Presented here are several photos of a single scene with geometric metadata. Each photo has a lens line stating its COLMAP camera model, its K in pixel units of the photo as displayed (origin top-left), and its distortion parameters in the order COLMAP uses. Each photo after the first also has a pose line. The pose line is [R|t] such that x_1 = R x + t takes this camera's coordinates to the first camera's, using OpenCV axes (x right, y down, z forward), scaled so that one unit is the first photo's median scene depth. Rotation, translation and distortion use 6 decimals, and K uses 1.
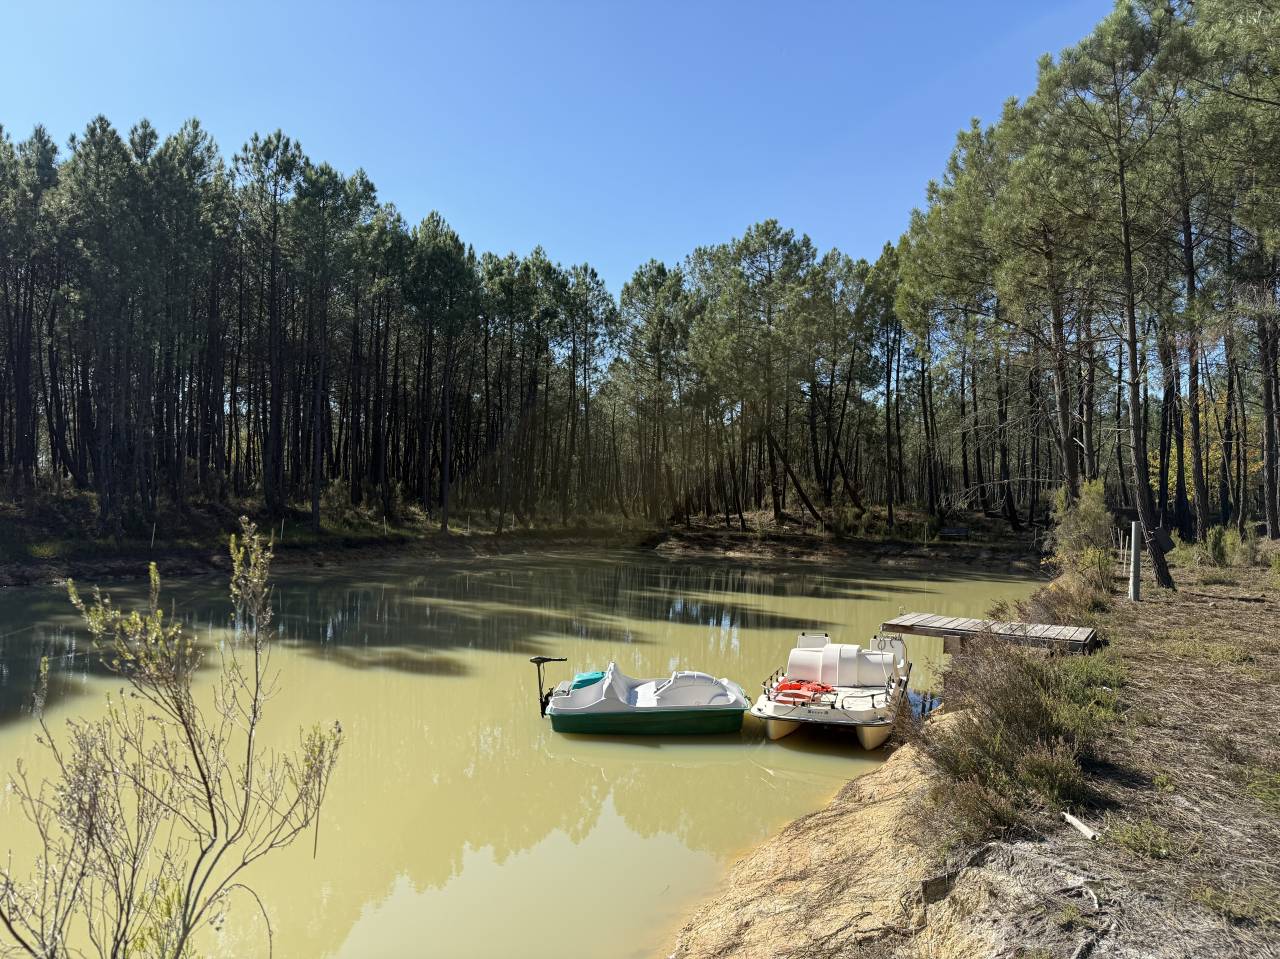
lens RADIAL K [[990.9, 0, 640.0], [0, 990.9, 479.5], [0, 0, 1]] dist [0.132534, -0.271828]
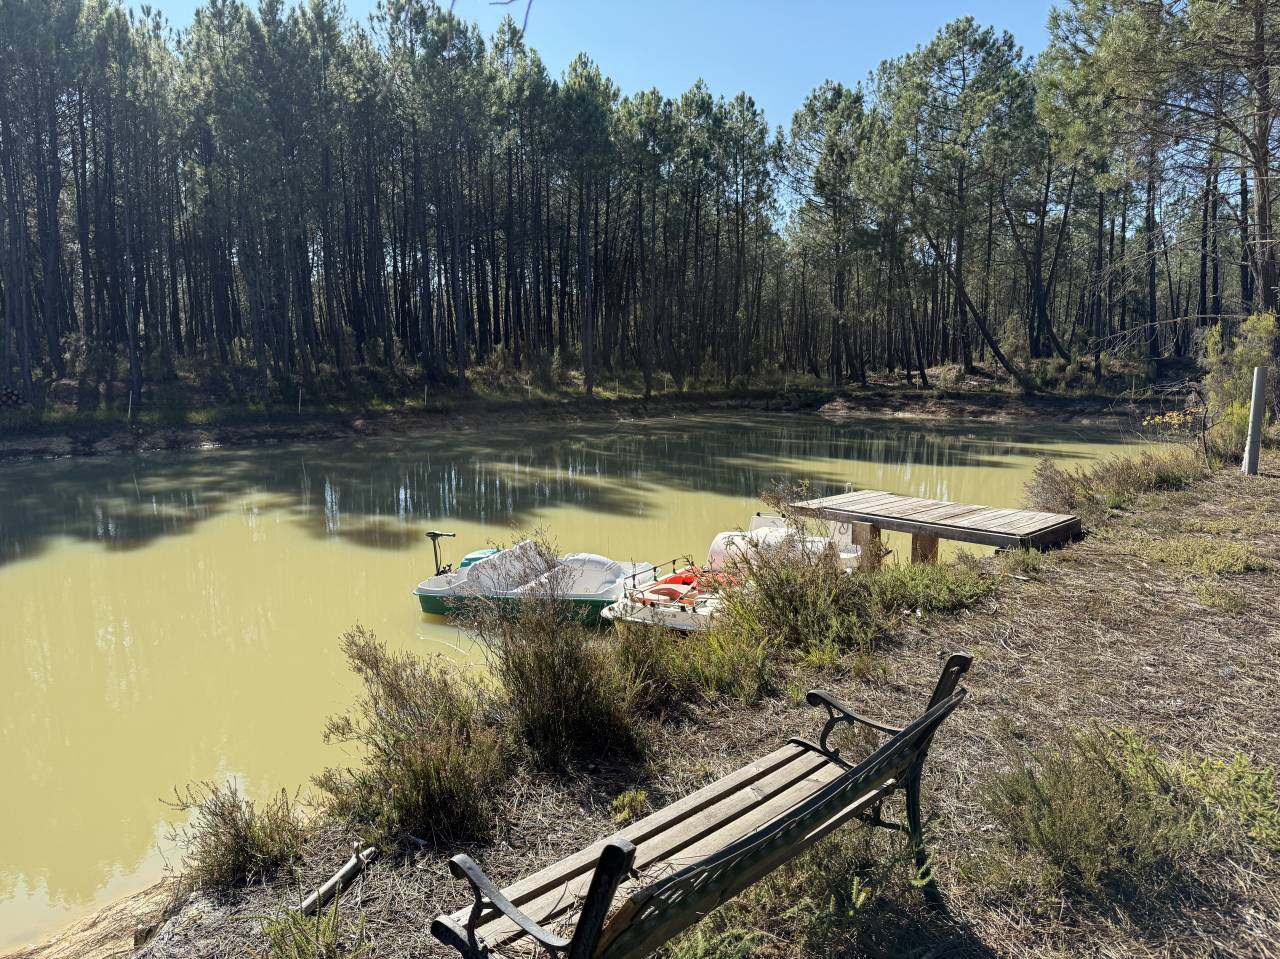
lens RADIAL K [[990.9, 0, 640.0], [0, 990.9, 479.5], [0, 0, 1]] dist [0.132534, -0.271828]
pose [[0.958639, 0.007805, -0.284518, 0.121570], [0.030740, 0.990938, 0.130755, 0.007830], [0.282960, -0.134093, 0.949712, 0.070381]]
